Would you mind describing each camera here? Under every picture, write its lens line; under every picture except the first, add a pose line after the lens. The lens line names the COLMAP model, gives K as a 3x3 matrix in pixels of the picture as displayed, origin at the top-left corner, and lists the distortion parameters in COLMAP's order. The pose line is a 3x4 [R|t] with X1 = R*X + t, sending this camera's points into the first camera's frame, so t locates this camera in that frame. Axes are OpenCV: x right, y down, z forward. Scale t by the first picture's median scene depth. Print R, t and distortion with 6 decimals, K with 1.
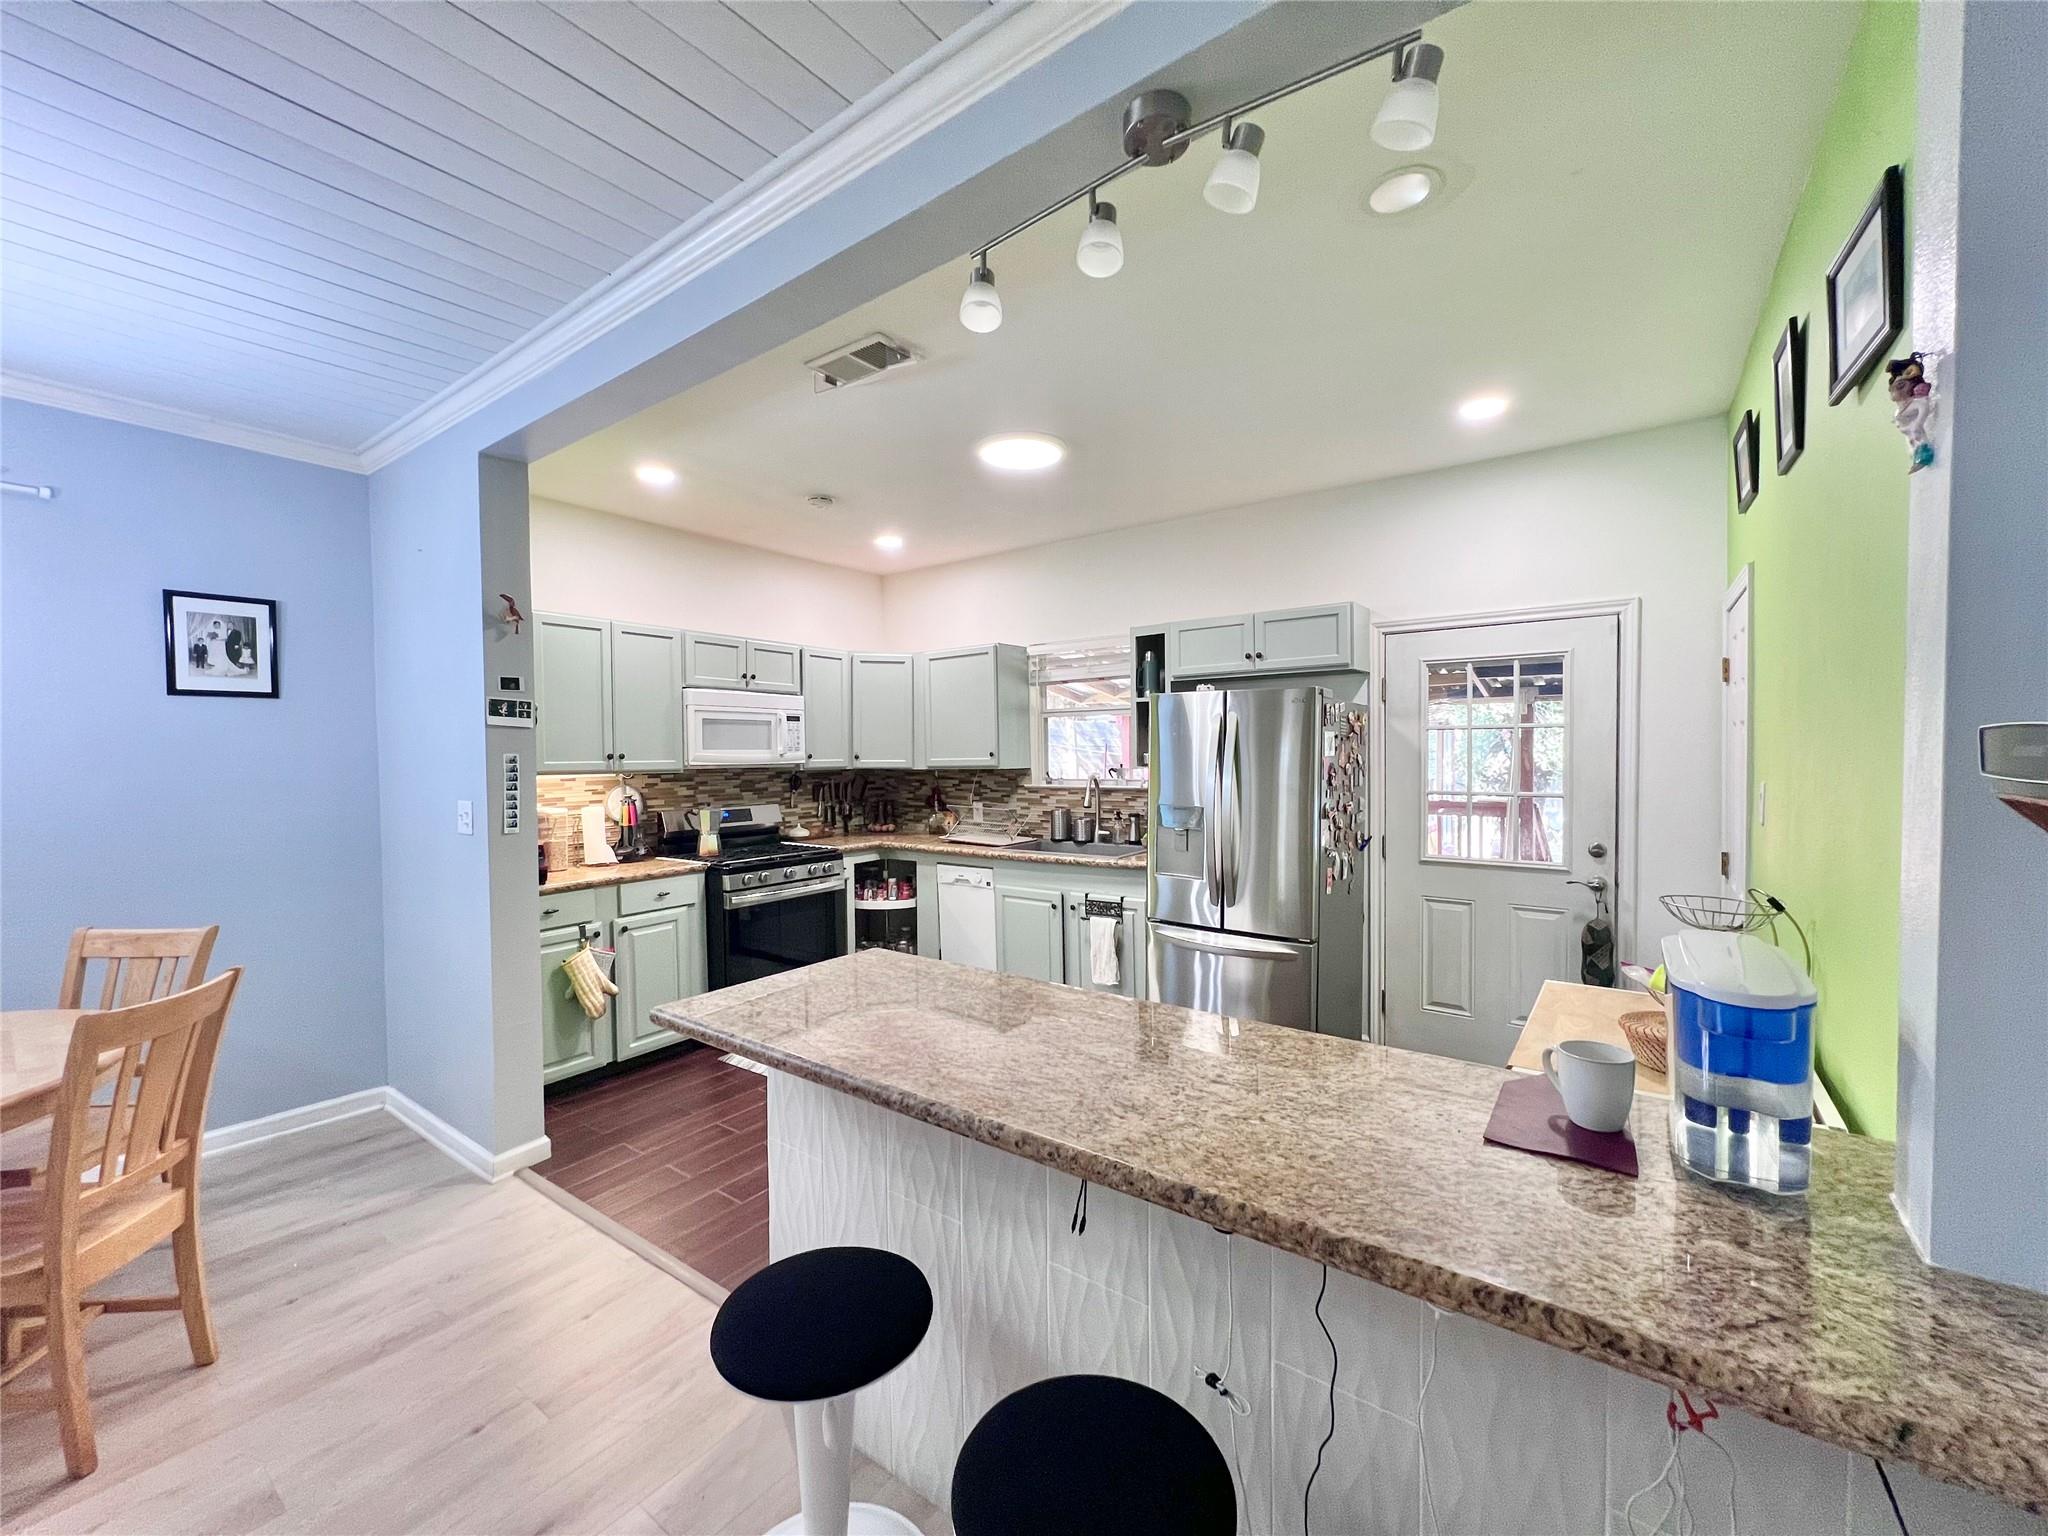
lens RADIAL K [[816.5, 0, 1031.8], [0, 816.5, 771.8], [0, 0, 1]] dist [-0.000081, -0.000151]
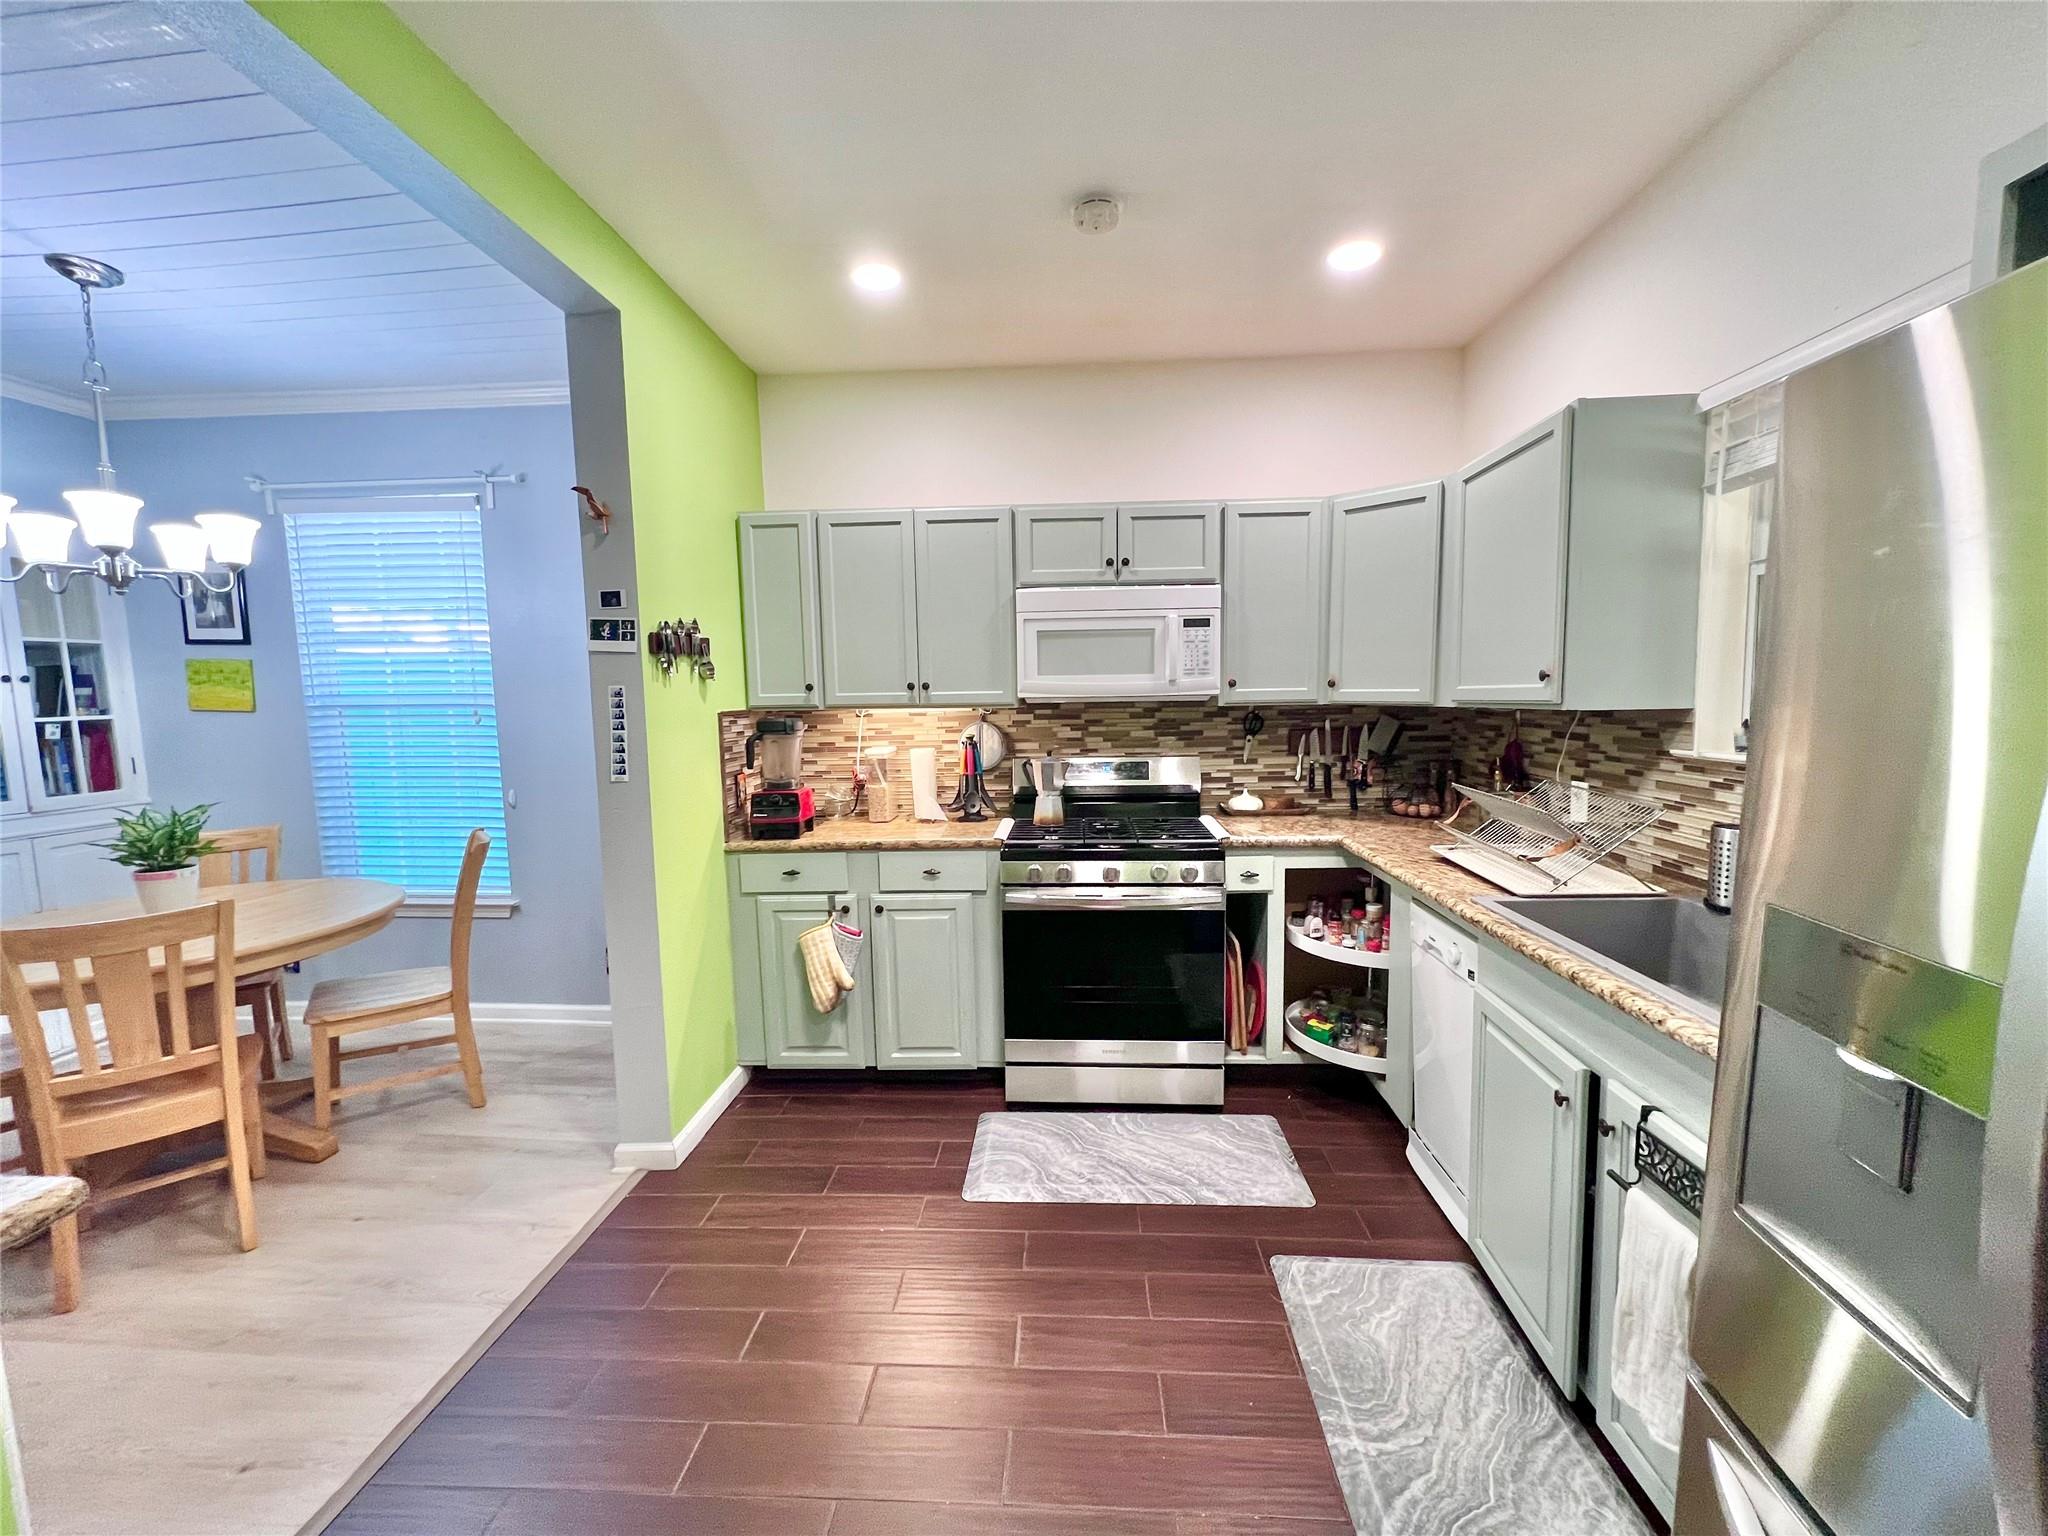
lens RADIAL K [[816.5, 0, 1028.0], [0, 816.5, 772.4], [0, 0, 1]] dist [-0.000081, -0.000151]
pose [[0.534293, 0.084788, -0.841036, 0.260183], [-0.007598, 0.995398, 0.095523, -0.015200], [0.845265, -0.044647, 0.532479, 0.833243]]
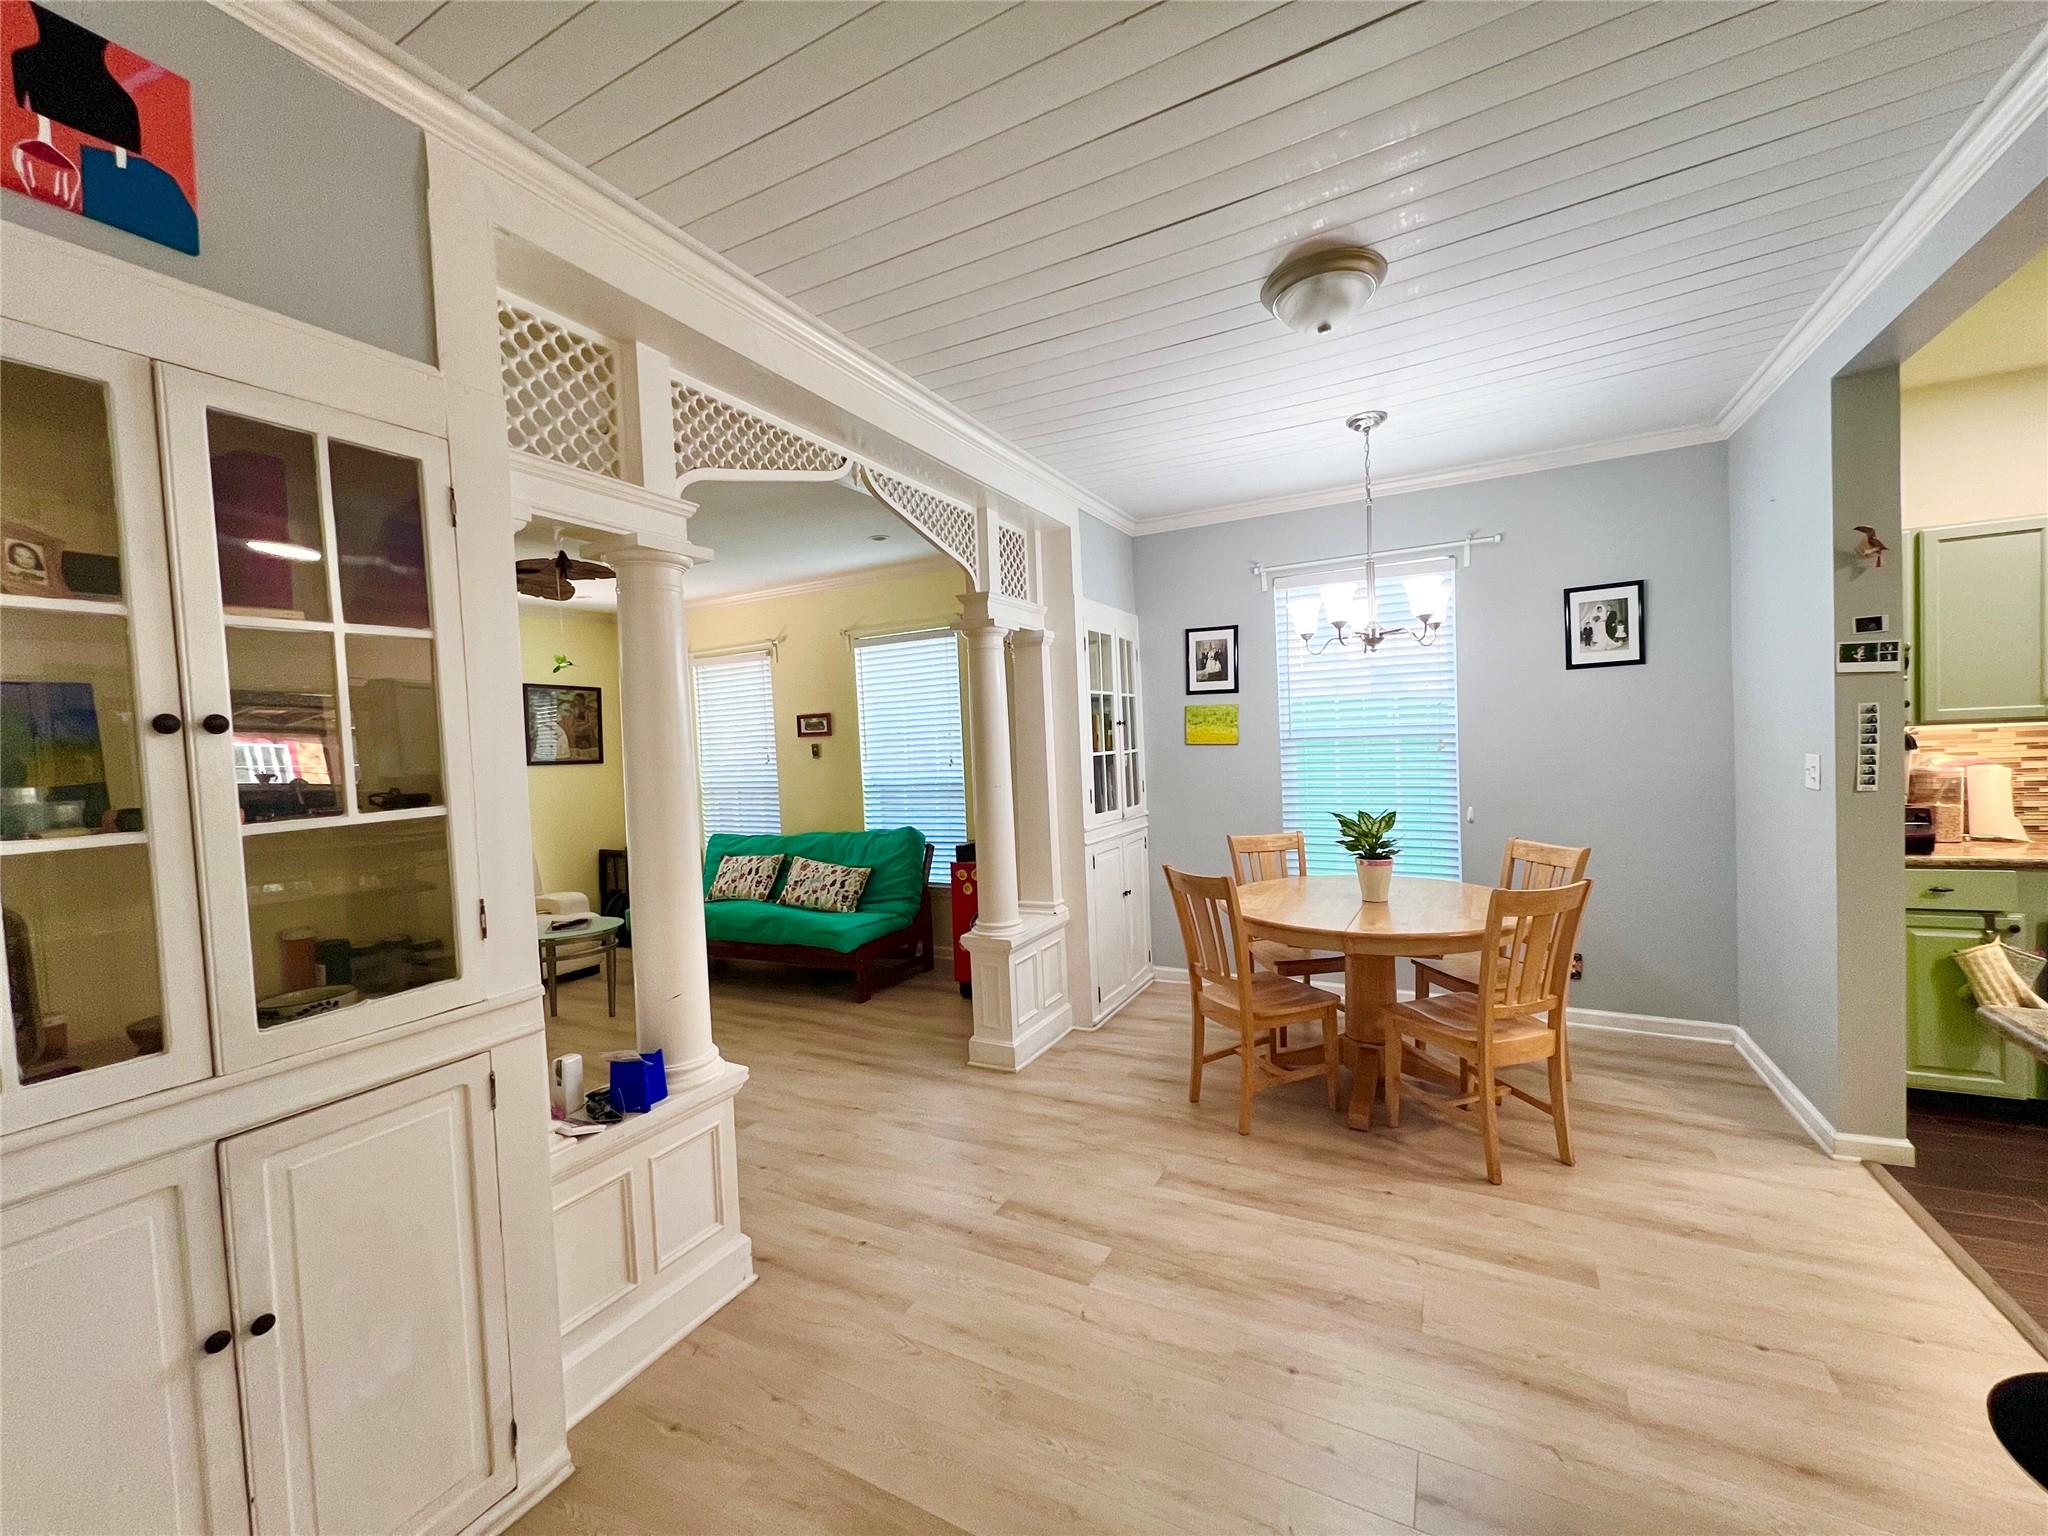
lens RADIAL K [[816.5, 0, 1023.3], [0, 816.5, 771.3], [0, 0, 1]] dist [-0.000081, -0.000151]
pose [[0.133953, 0.037532, -0.990277, 0.119305], [0.020075, 0.998975, 0.040578, -0.001459], [0.990784, -0.025315, 0.133062, -0.039629]]
